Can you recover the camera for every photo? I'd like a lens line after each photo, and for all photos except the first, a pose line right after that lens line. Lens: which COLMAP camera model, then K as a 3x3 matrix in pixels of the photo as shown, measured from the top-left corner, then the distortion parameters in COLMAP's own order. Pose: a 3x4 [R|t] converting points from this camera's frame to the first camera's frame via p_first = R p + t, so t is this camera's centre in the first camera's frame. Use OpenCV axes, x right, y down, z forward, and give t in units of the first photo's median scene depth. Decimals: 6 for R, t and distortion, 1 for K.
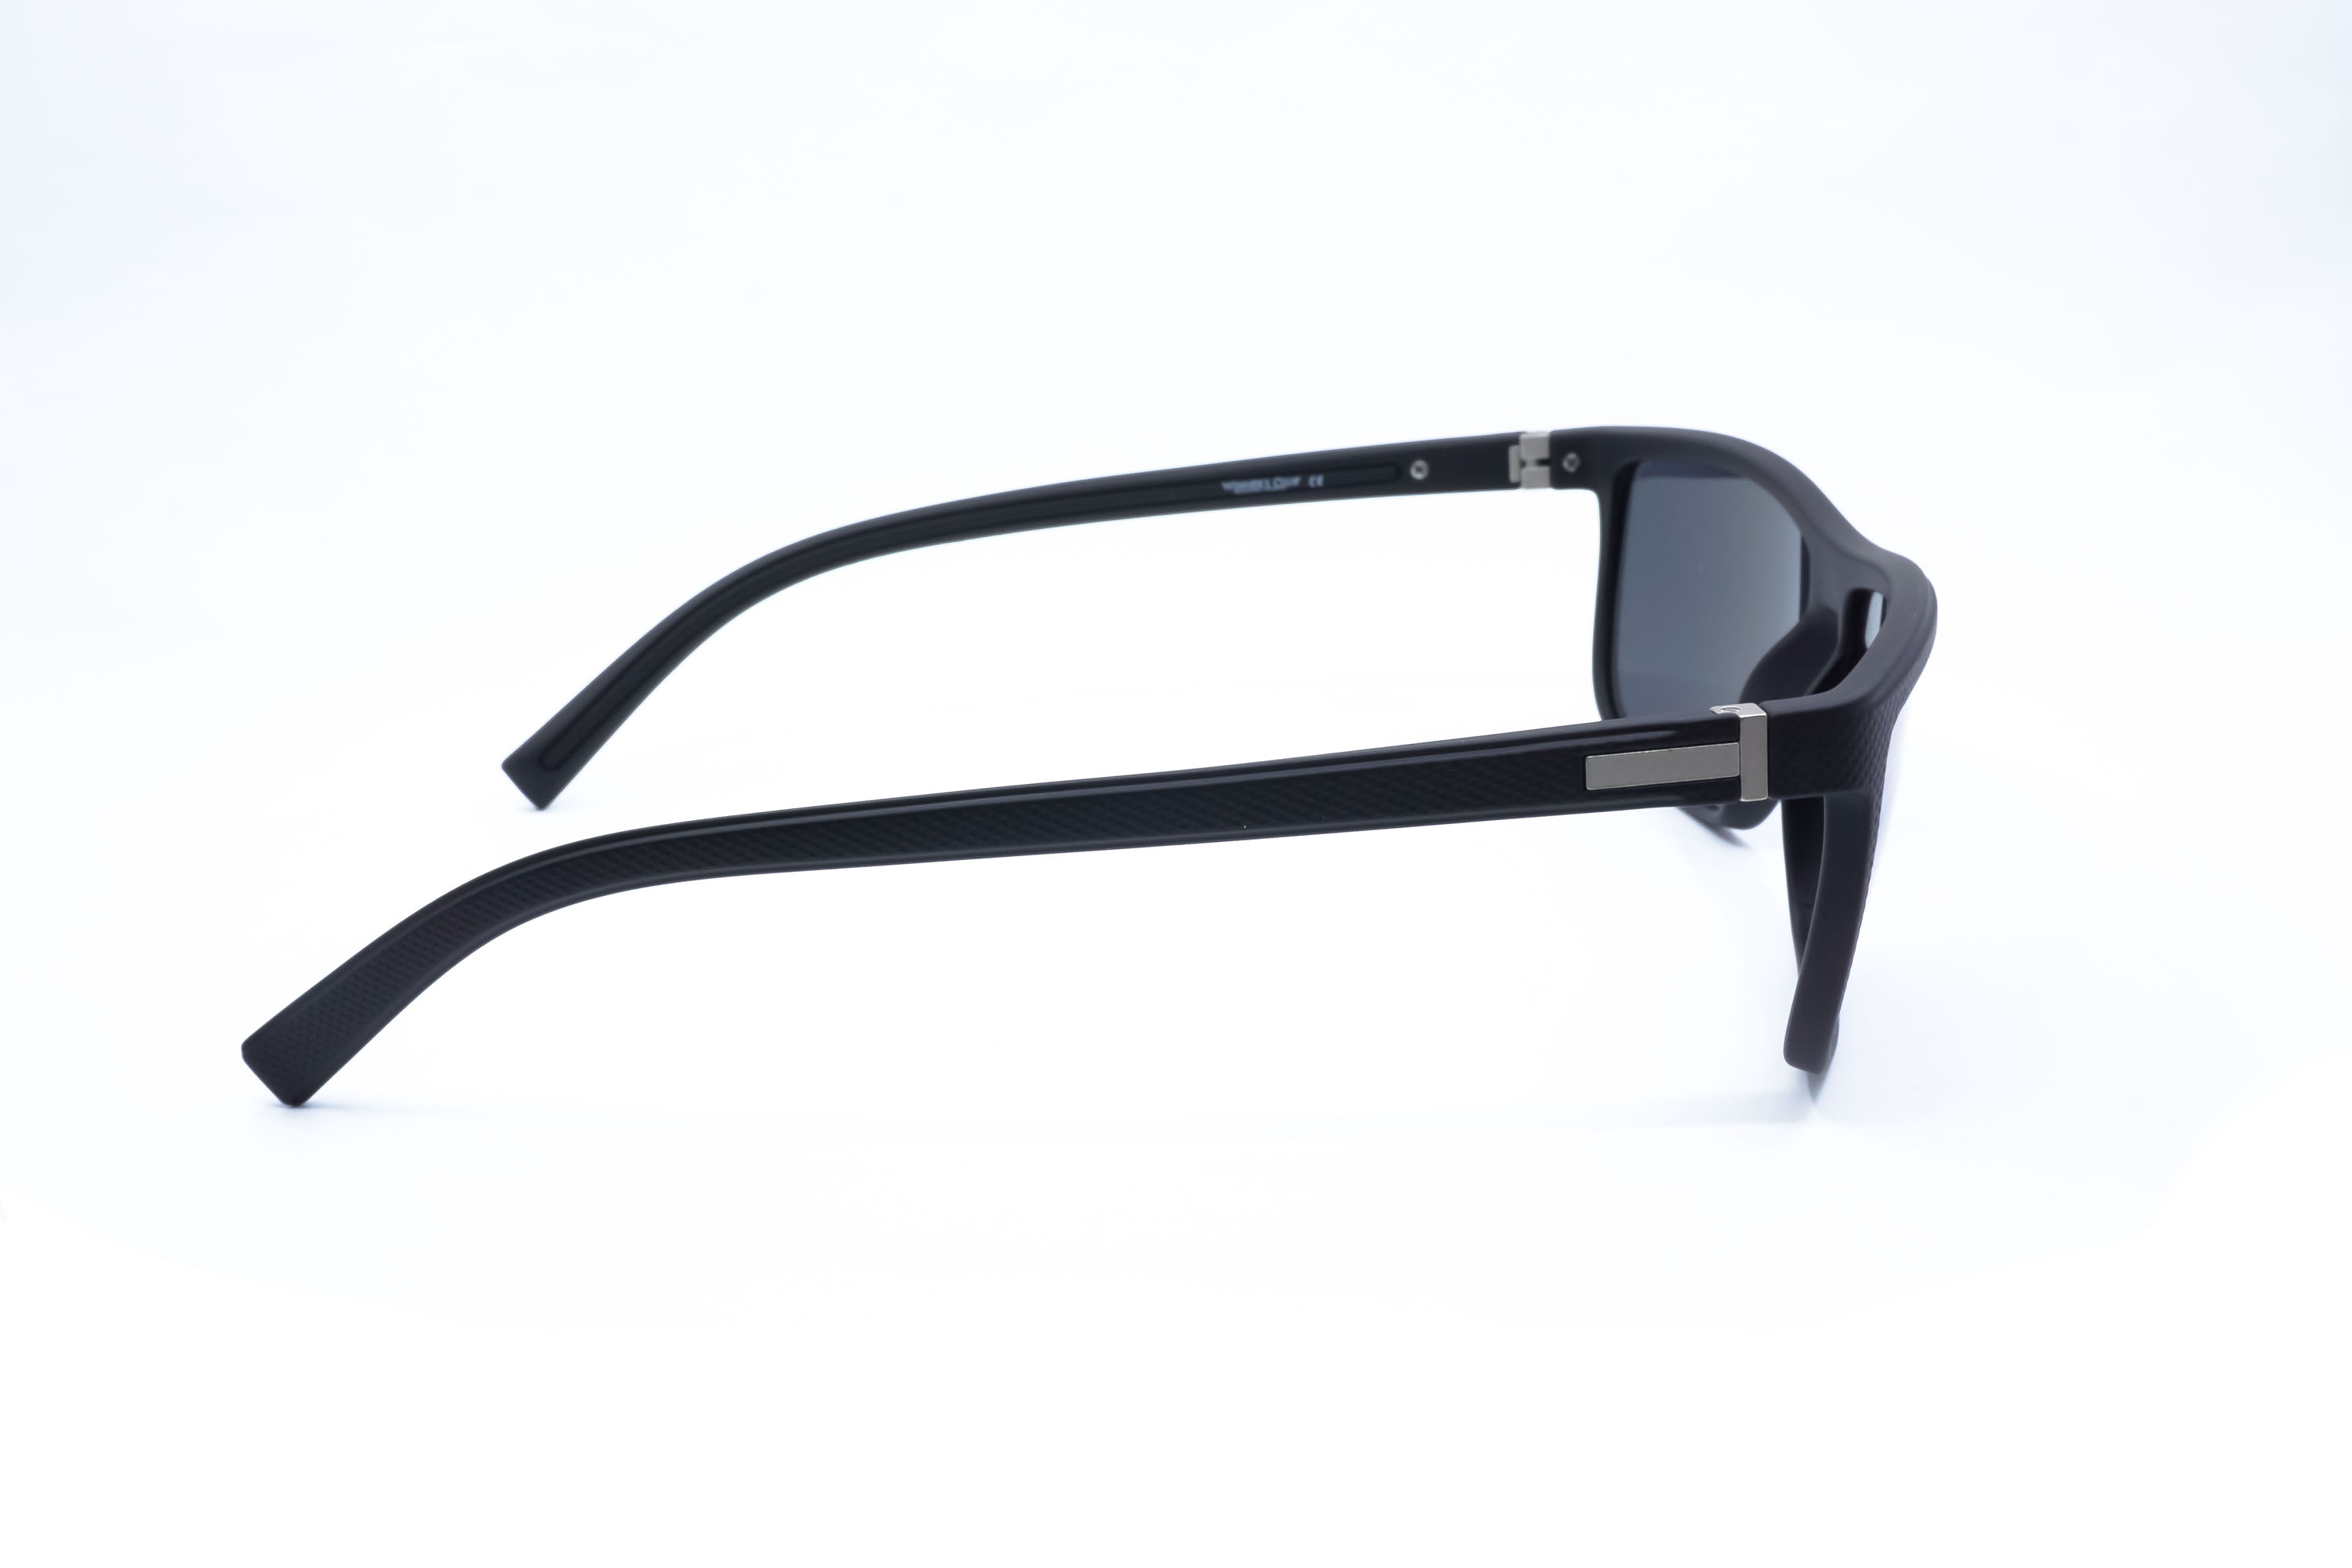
lens RADIAL K [[2557.8, 0, 1174.1], [0, 2557.8, 779.6], [0, 0, 1]] dist [0.019104, 0.000000]
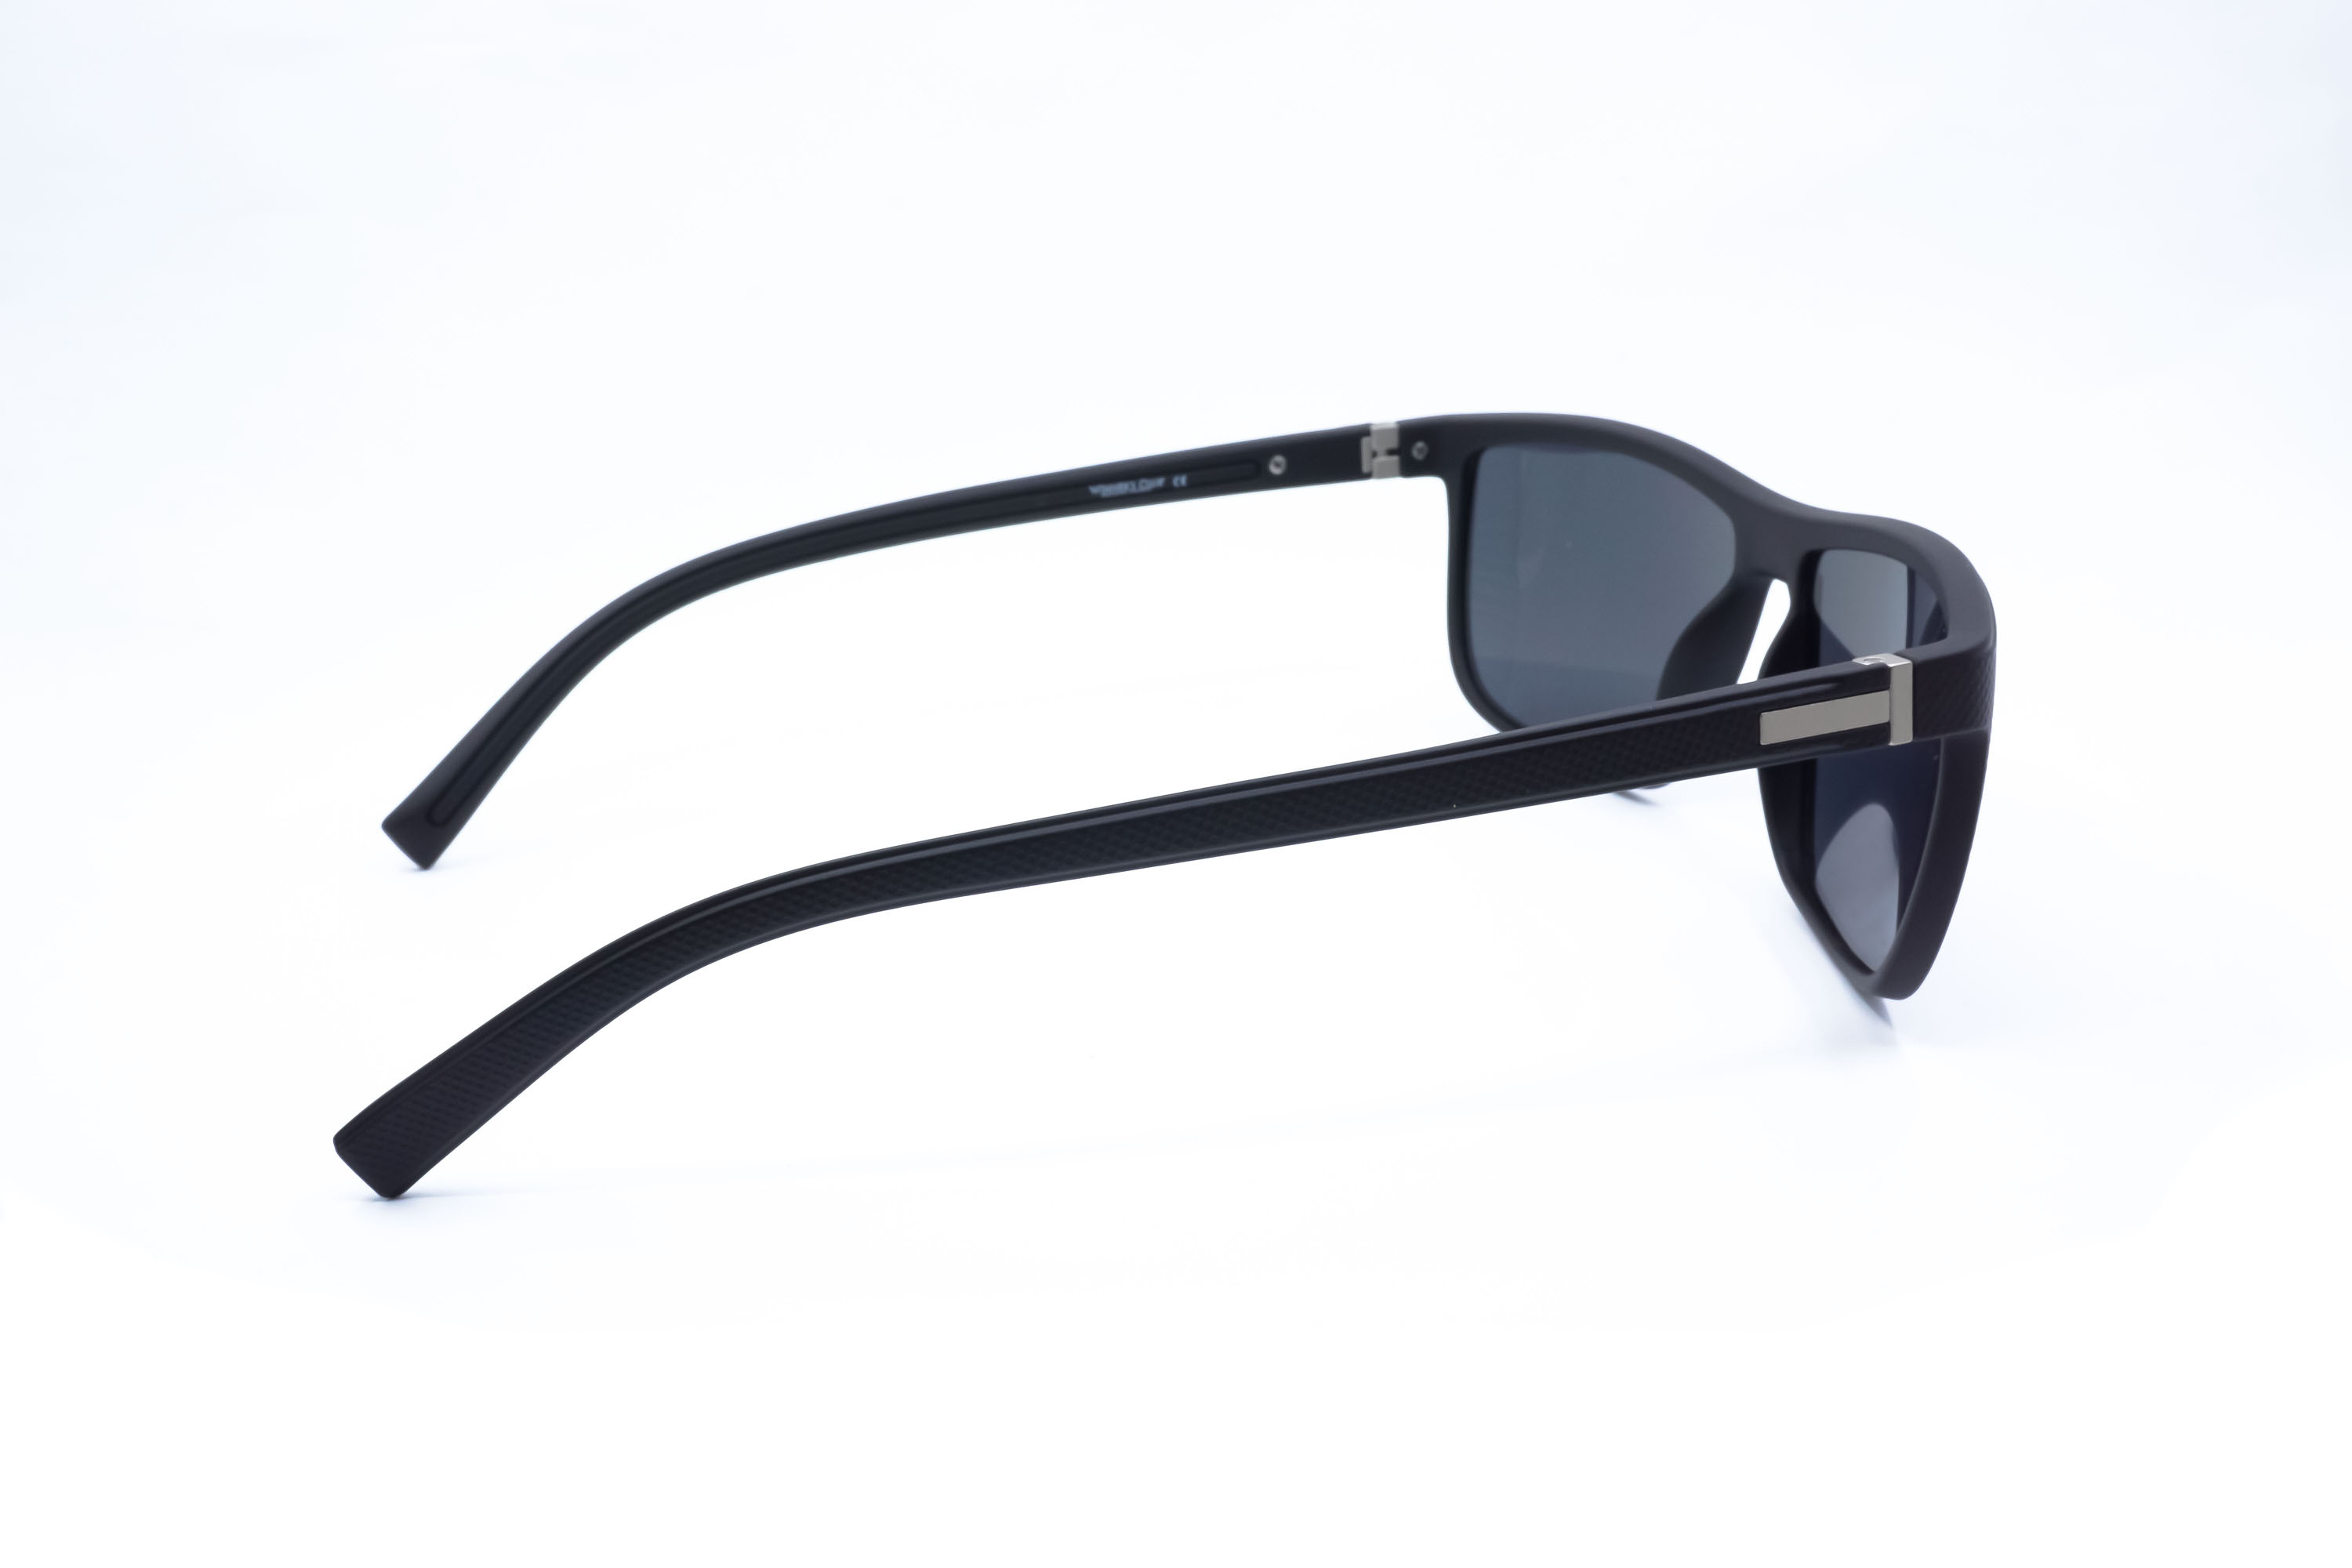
lens RADIAL K [[2557.8, 0, 1173.1], [0, 2557.8, 776.9], [0, 0, 1]] dist [0.019104, 0.000000]
pose [[0.966062, -0.076521, 0.246717, -0.205893], [0.078448, 0.996916, 0.002024, -0.002544], [-0.246111, 0.017399, 0.969085, 0.025361]]
